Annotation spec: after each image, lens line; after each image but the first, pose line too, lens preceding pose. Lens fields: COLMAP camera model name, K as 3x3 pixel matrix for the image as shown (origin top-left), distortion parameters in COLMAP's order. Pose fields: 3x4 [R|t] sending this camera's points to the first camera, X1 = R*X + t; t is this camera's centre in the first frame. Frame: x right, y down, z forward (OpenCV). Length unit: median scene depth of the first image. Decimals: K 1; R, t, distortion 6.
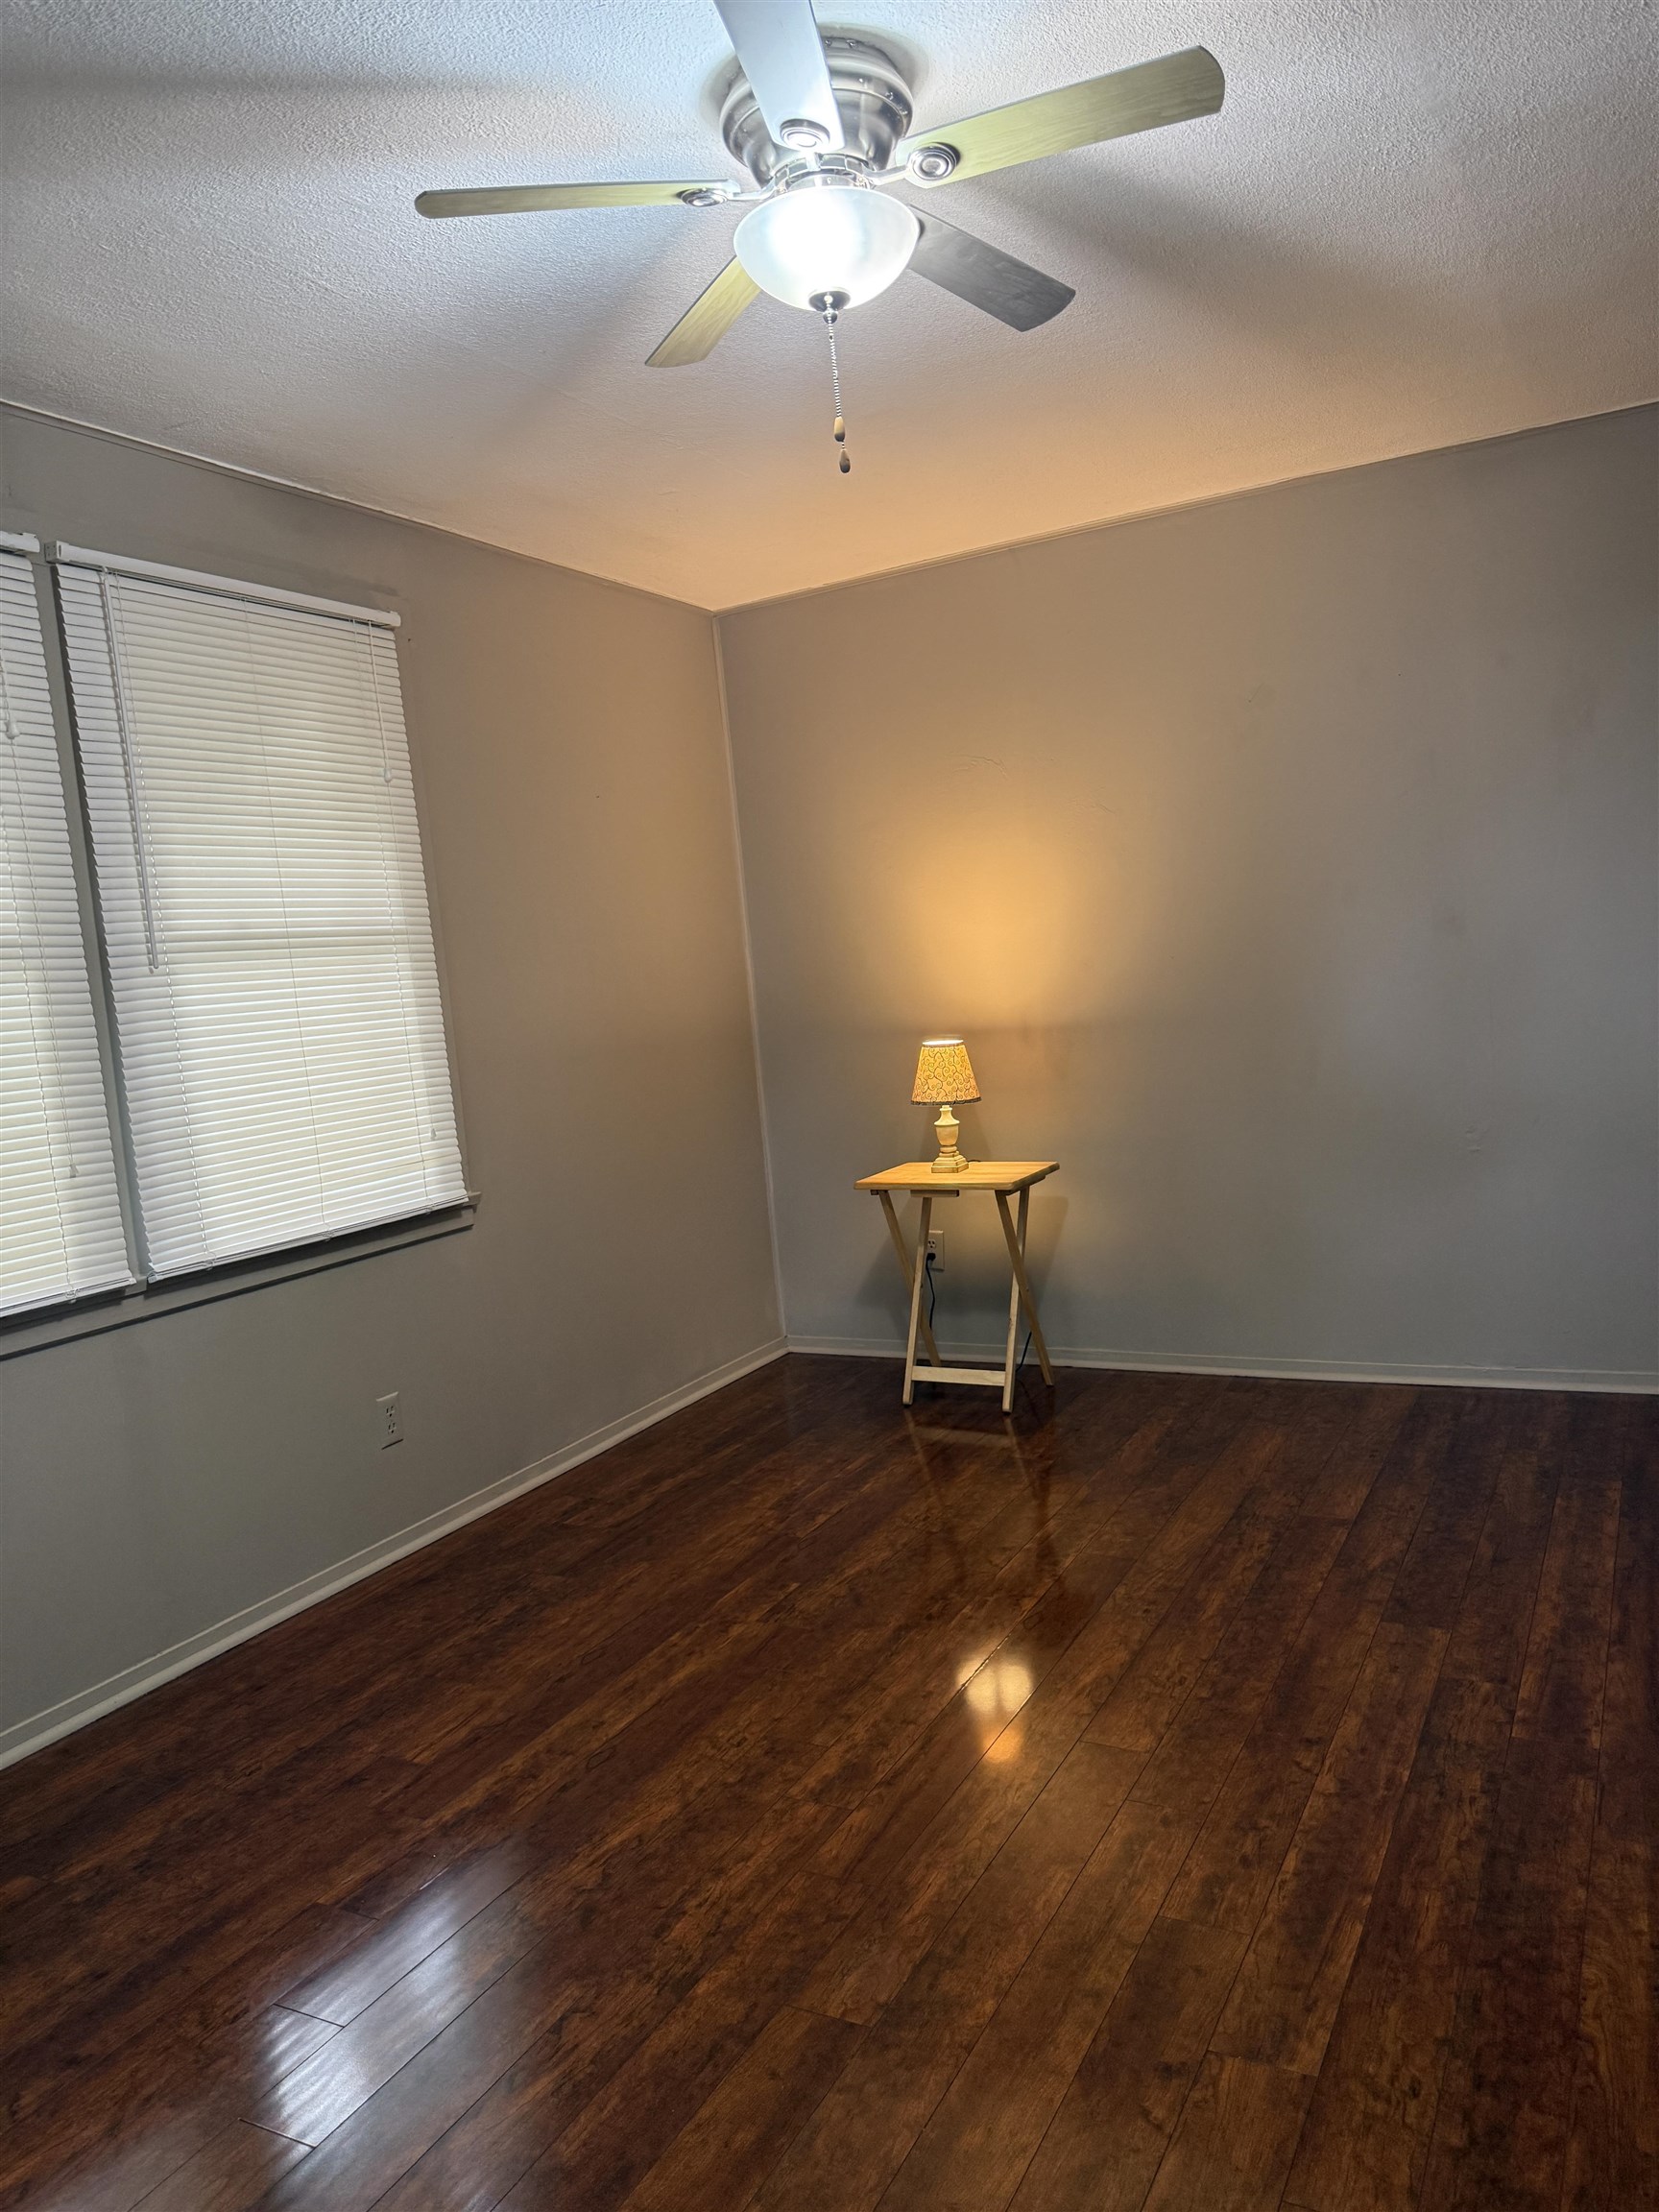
lens RADIAL K [[1533.8, 0, 836.0], [0, 1533.8, 1104.2], [0, 0, 1]] dist [0.014839, -0.040822]
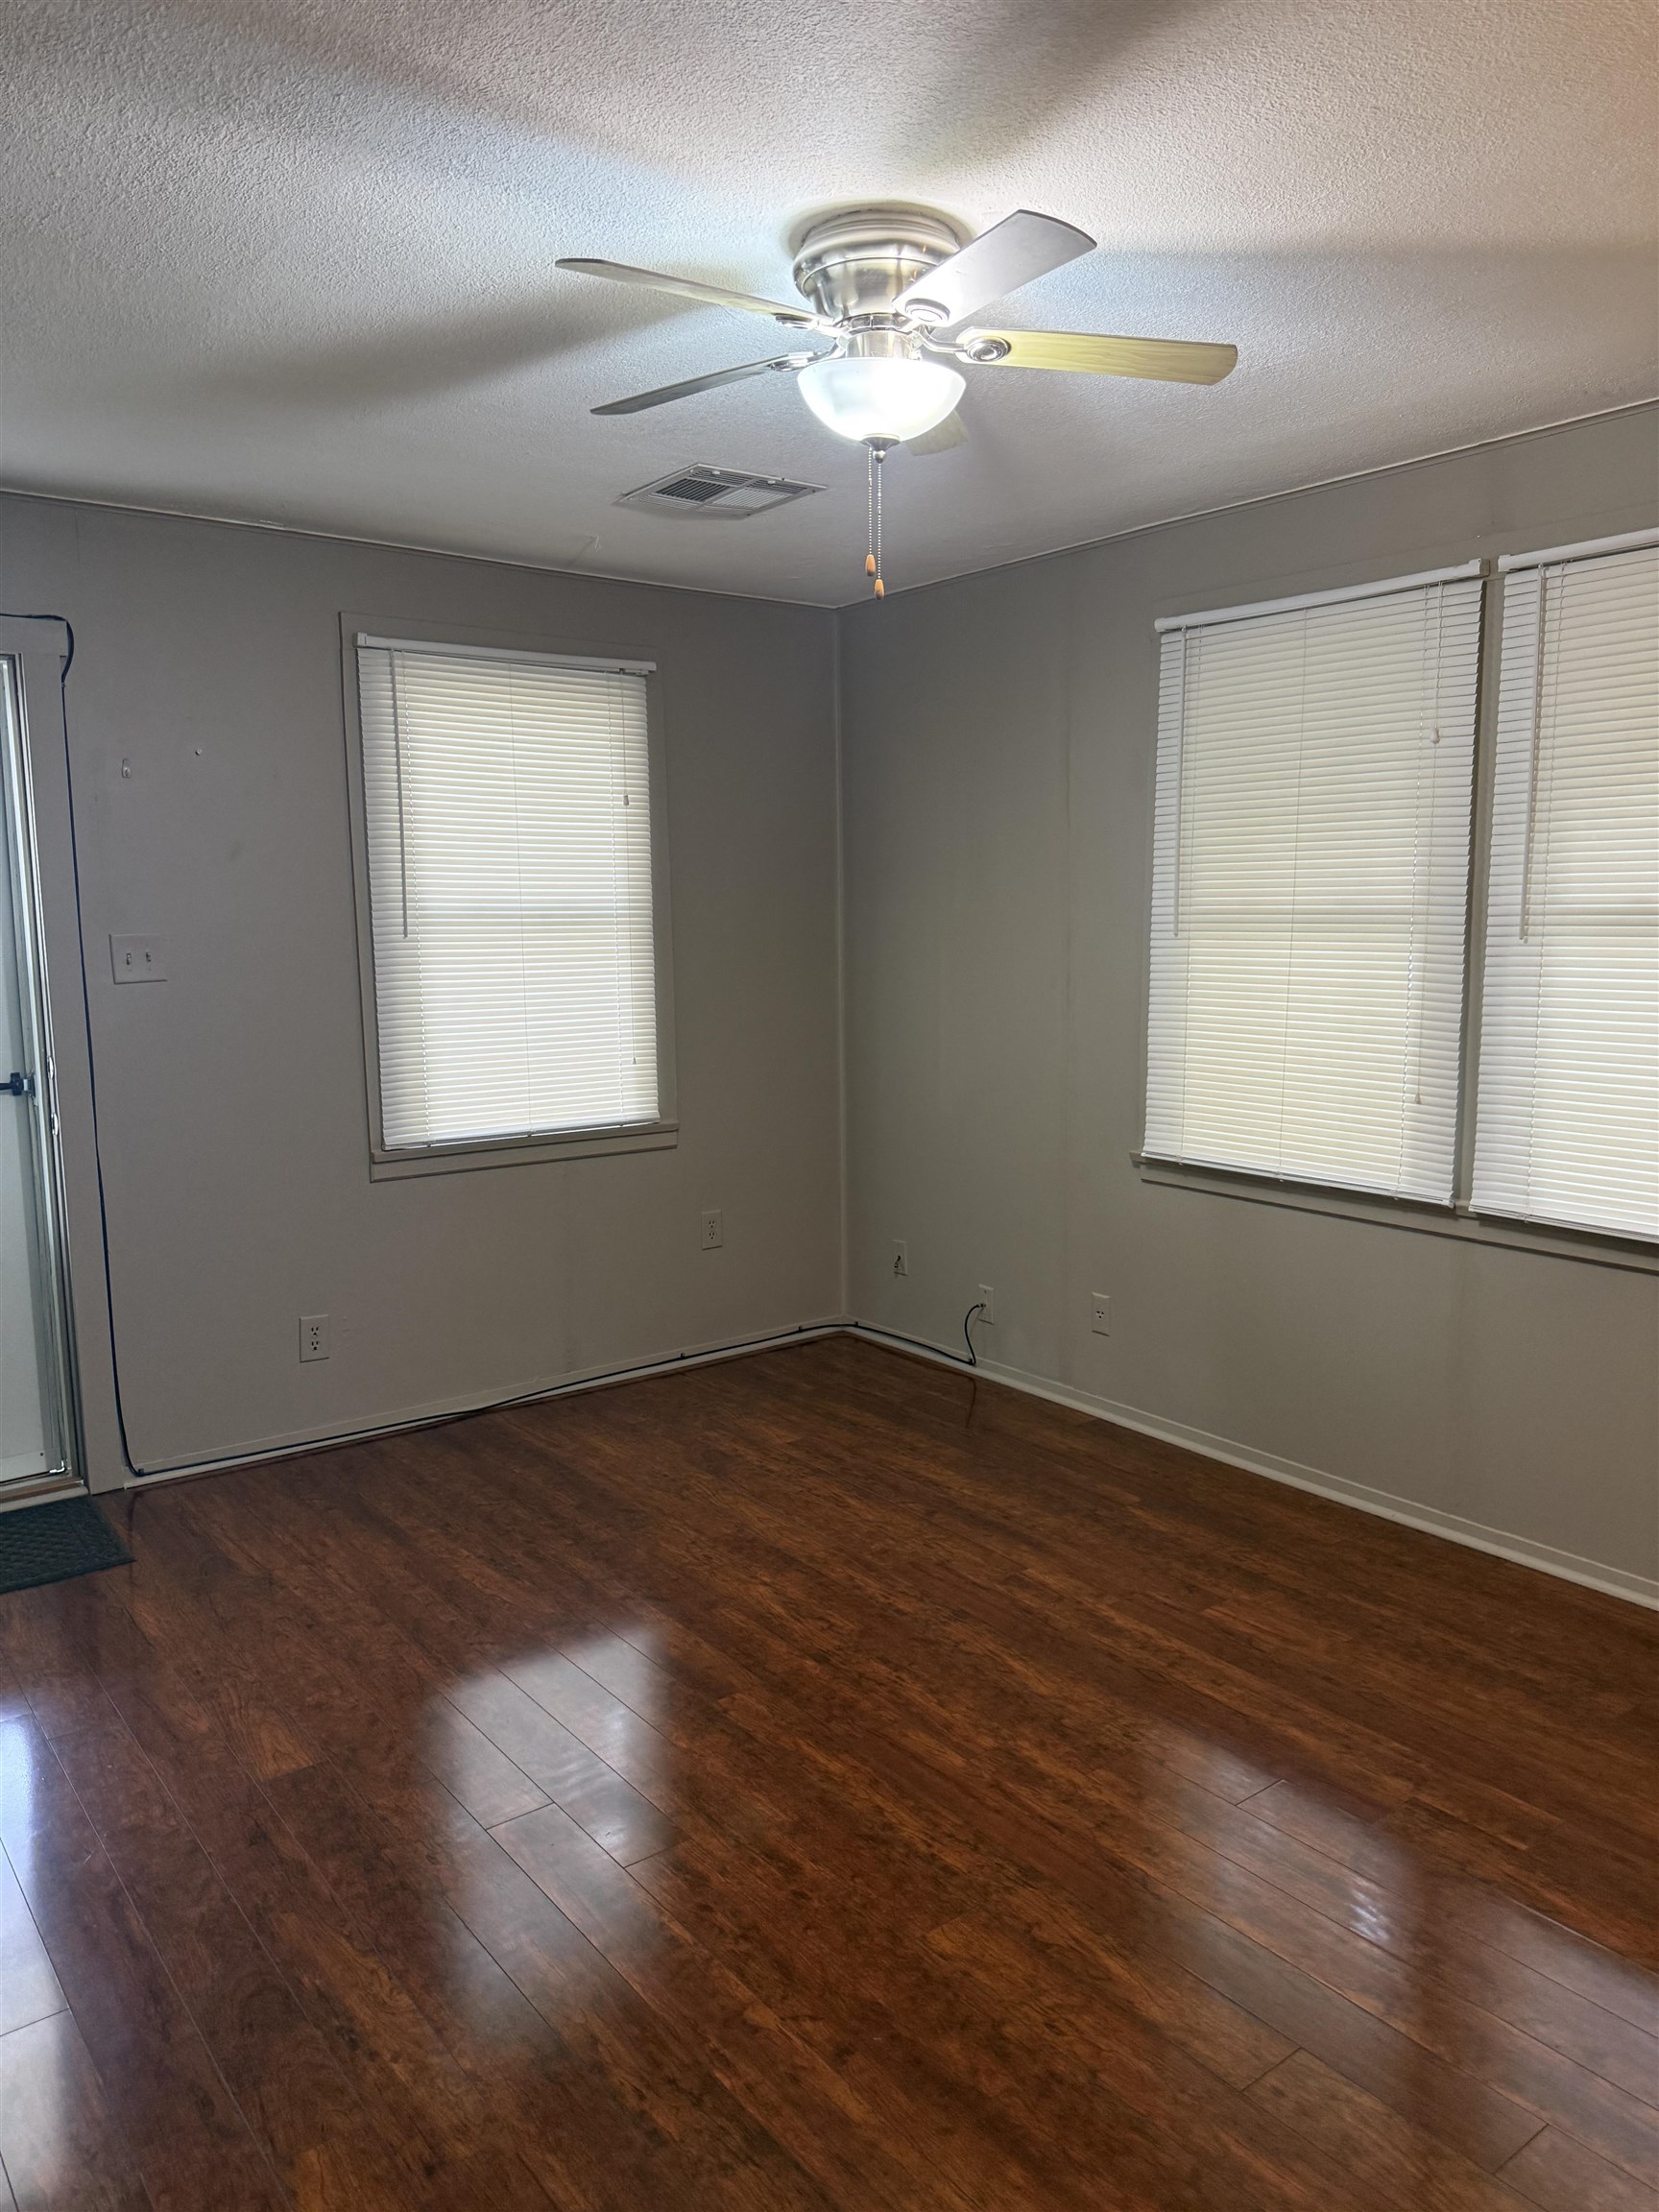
lens RADIAL K [[1533.8, 0, 836.0], [0, 1533.8, 1104.2], [0, 0, 1]] dist [0.014839, -0.040822]
pose [[-0.400182, 0.214818, -0.890903, 0.871549], [-0.035398, 0.967790, 0.249258, -0.268360], [0.915752, 0.131285, -0.379688, 1.152350]]
